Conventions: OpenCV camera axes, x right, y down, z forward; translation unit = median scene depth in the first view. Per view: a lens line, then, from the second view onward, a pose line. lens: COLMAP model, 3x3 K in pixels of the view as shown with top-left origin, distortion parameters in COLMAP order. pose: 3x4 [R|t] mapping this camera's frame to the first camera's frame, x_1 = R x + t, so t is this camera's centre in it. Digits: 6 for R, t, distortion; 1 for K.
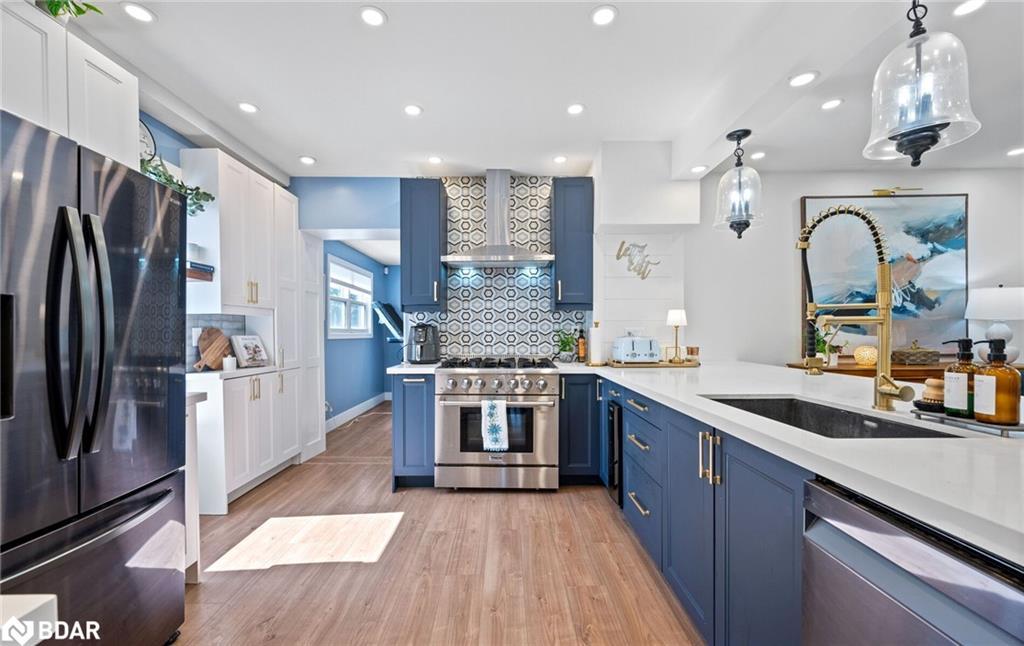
lens RADIAL K [[412.8, 0, 509.1], [0, 412.8, 338.3], [0, 0, 1]] dist [0.001375, 0.000070]
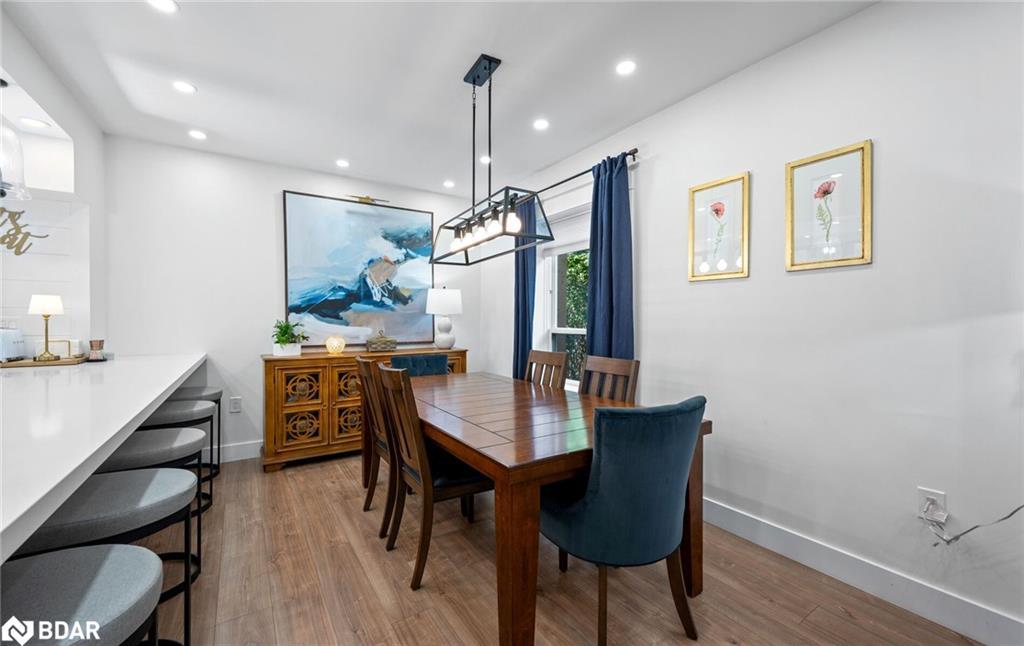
lens RADIAL K [[405.1, 0, 510.3], [0, 405.1, 324.8], [0, 0, 1]] dist [0.000370, -0.000067]
pose [[0.834047, 0.001958, 0.551690, 0.670970], [0.001206, 0.999985, -0.005372, -0.004868], [-0.551693, 0.005146, 0.834032, -0.151632]]
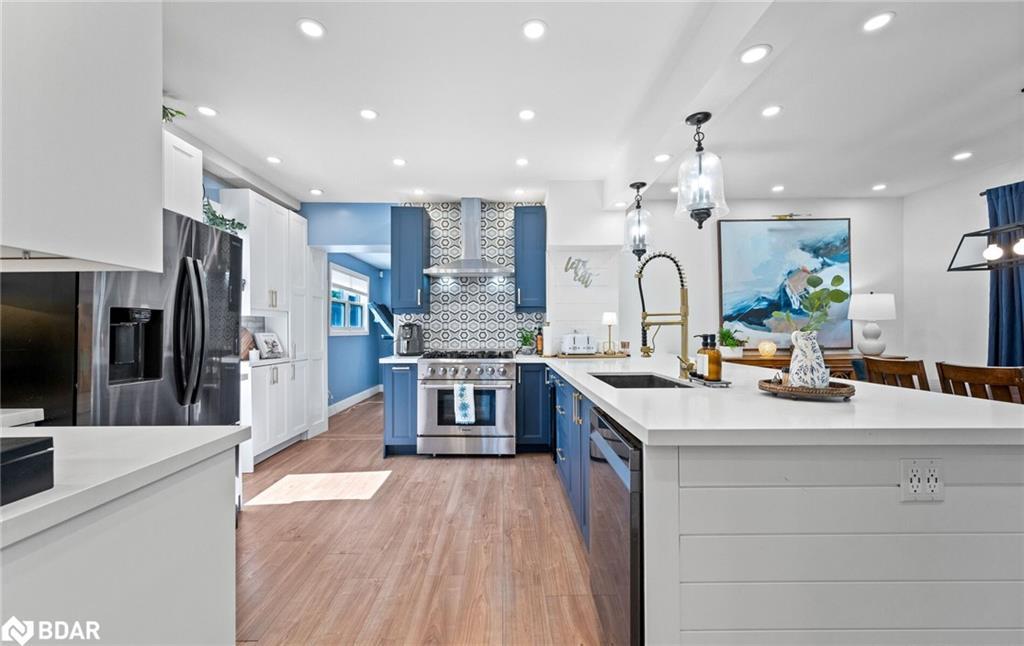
lens RADIAL K [[417.4, 0, 511.3], [0, 417.4, 328.4], [0, 0, 1]] dist [-0.000637, -0.000162]
pose [[0.999960, -0.000751, 0.008907, 0.086170], [0.000908, 0.999845, -0.017567, 0.002328], [-0.008893, 0.017574, 0.999806, -0.251326]]
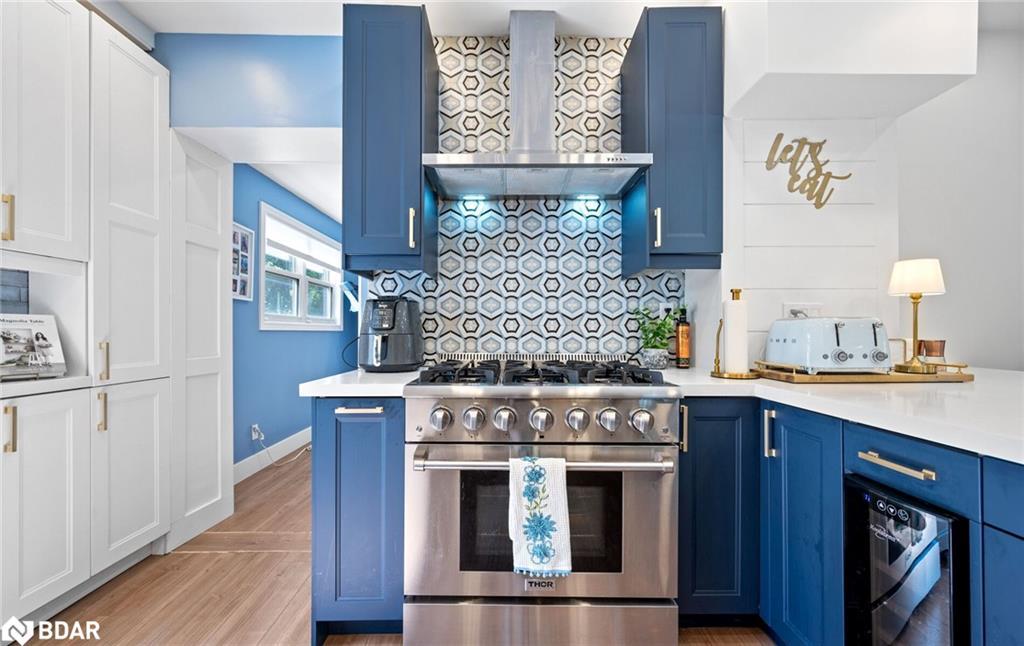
lens RADIAL K [[404.6, 0, 512.2], [0, 404.6, 330.4], [0, 0, 1]] dist [-0.000545, -0.000016]
pose [[0.999896, 0.002545, 0.014194, -0.061903], [-0.002316, 0.999867, -0.016160, 0.018103], [-0.014234, 0.016126, 0.999769, 0.500551]]
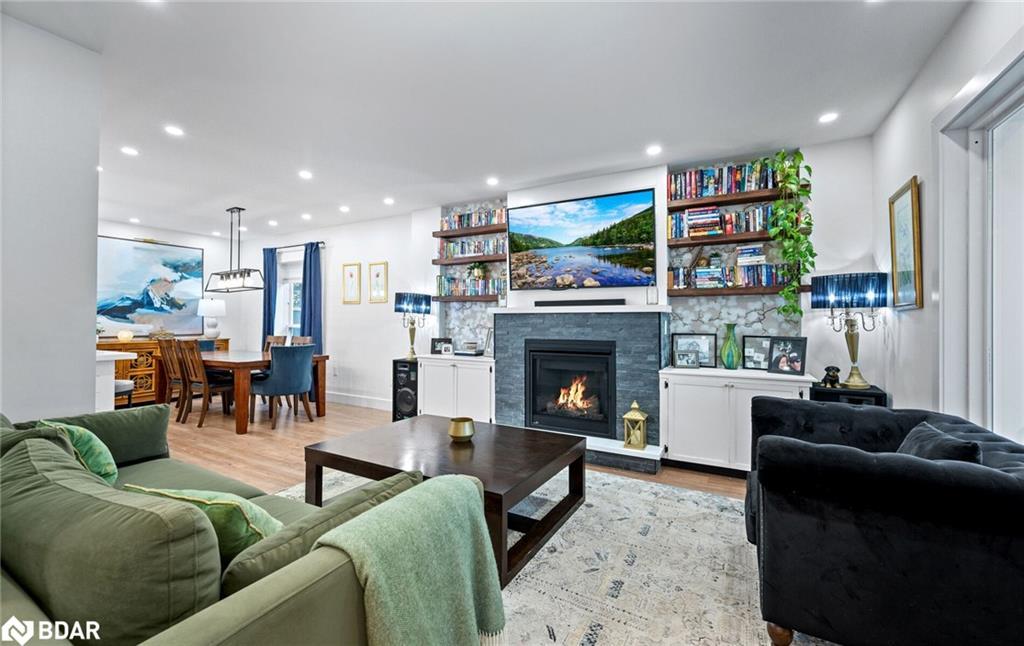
lens RADIAL K [[409.7, 0, 510.8], [0, 409.7, 317.5], [0, 0, 1]] dist [-0.001376, -0.000139]
pose [[0.484778, 0.015234, 0.874504, 0.172353], [0.006026, 0.999766, -0.020756, 0.011593], [-0.874616, 0.015332, 0.484573, -1.194645]]
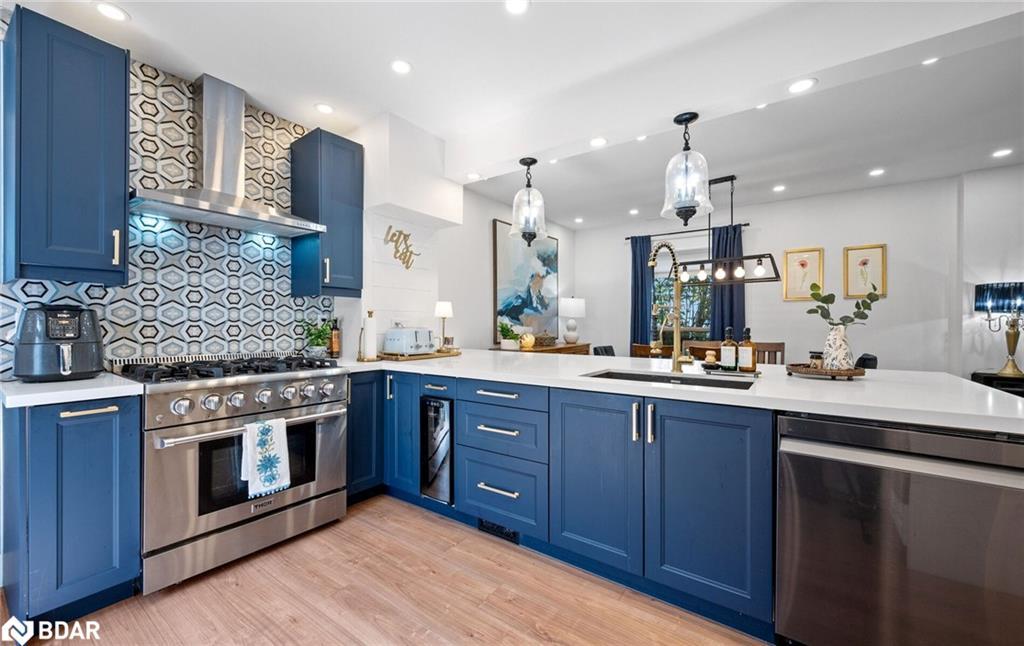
lens RADIAL K [[405.1, 0, 510.3], [0, 405.1, 324.8], [0, 0, 1]] dist [0.000370, -0.000067]
pose [[0.582178, 0.003562, 0.813053, -0.307442], [0.006372, 0.999940, -0.008944, -0.000463], [-0.813036, 0.010388, 0.582121, 0.244408]]
